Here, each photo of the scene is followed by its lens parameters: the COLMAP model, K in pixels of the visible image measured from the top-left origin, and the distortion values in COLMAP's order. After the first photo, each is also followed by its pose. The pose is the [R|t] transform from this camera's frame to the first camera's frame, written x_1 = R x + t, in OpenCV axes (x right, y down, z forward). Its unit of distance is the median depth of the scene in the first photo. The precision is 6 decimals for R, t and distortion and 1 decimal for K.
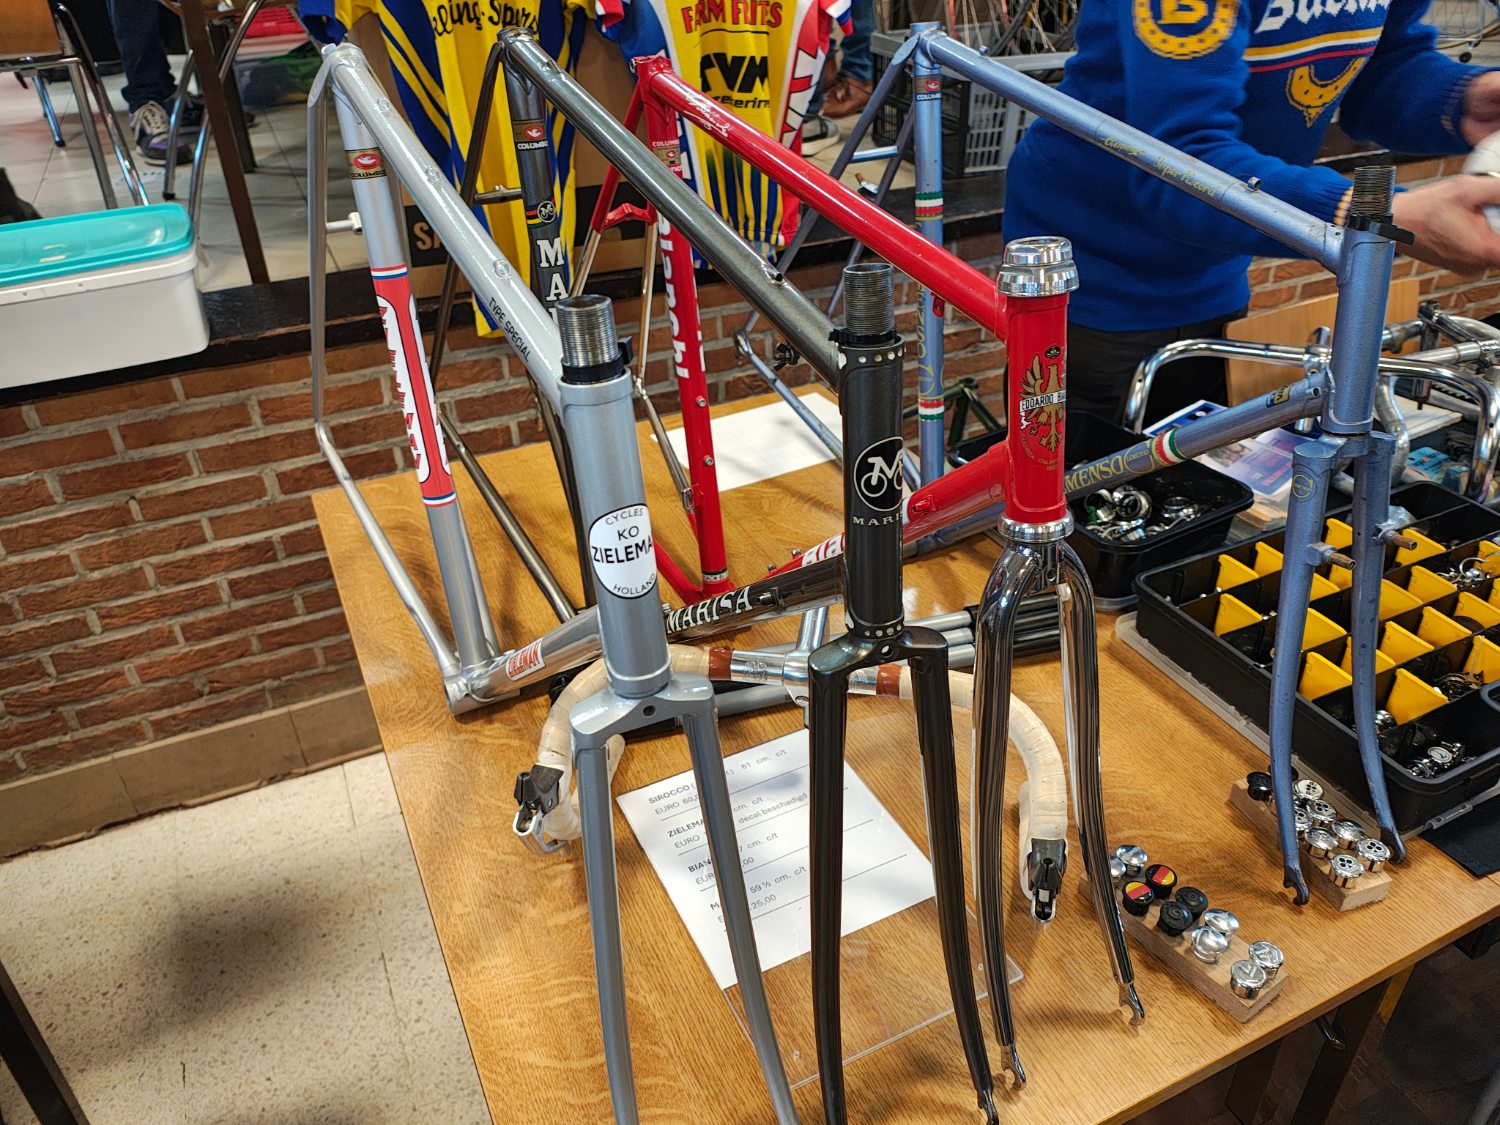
lens RADIAL K [[1109.0, 0, 748.9], [0, 1109.0, 560.4], [0, 0, 1]] dist [-0.011682, -0.015609]
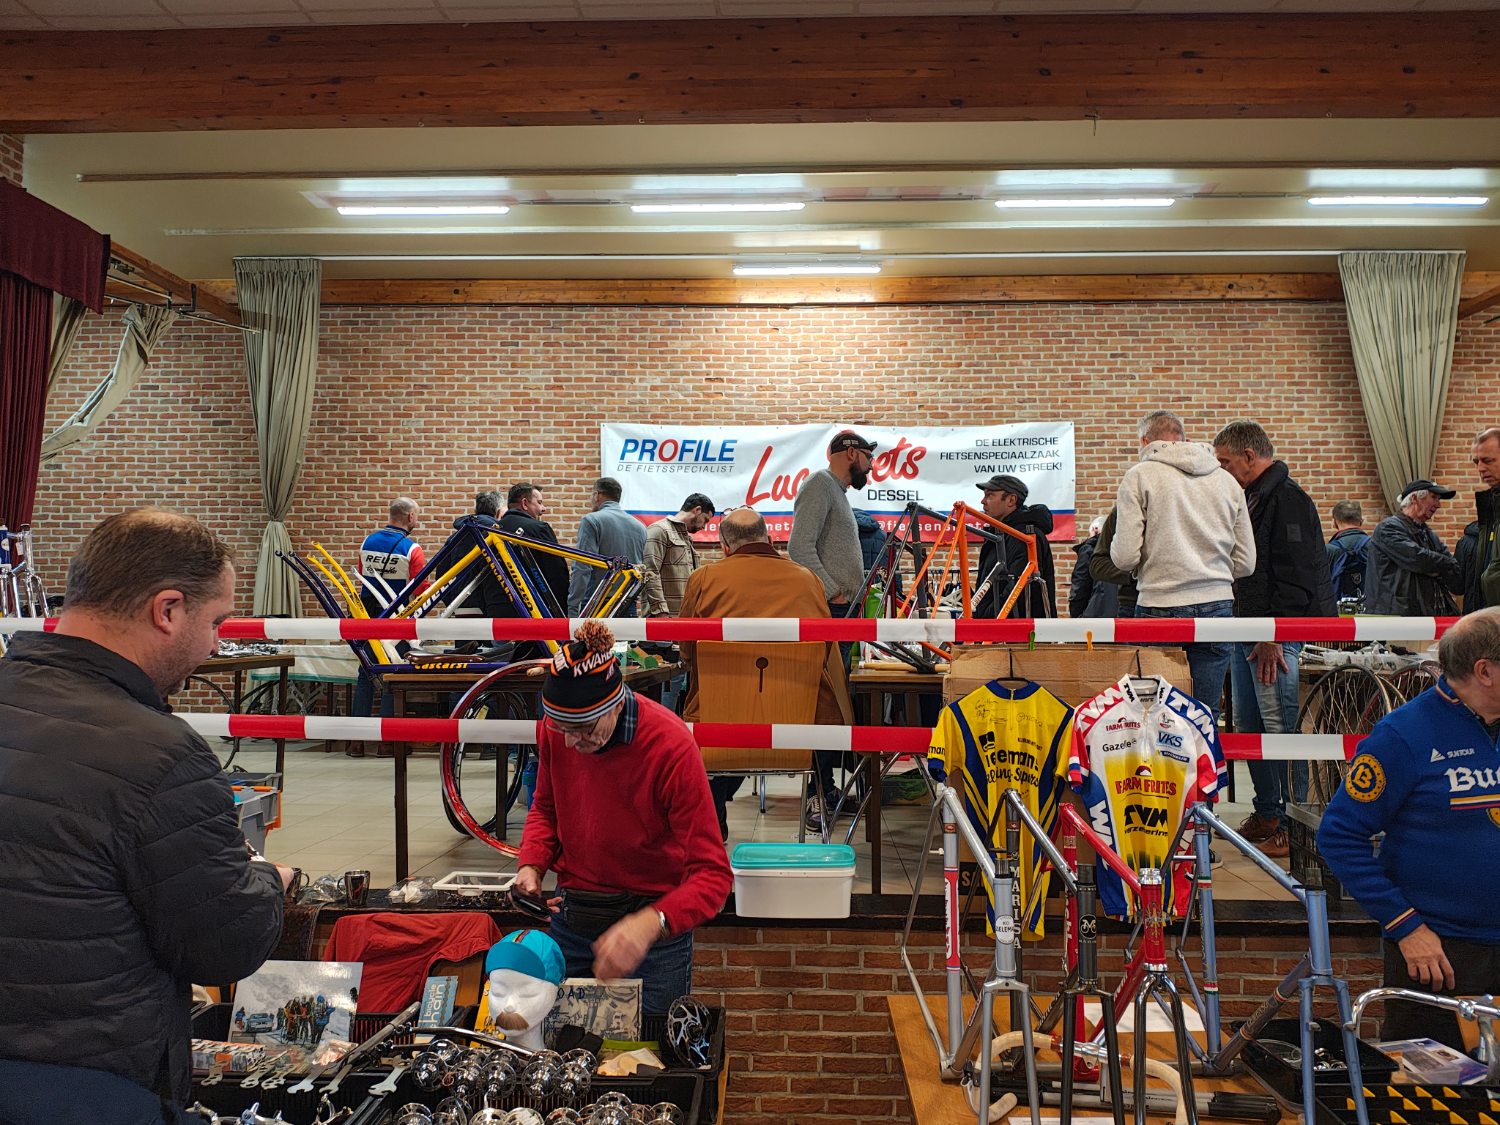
lens RADIAL K [[1116.0, 0, 749.4], [0, 1116.0, 559.0], [0, 0, 1]] dist [0.039811, -0.049213]
pose [[0.886010, -0.000872, -0.463666, 0.270559], [-0.270340, 0.811465, -0.518113, 0.362771], [0.376700, 0.584400, 0.718731, -0.851543]]
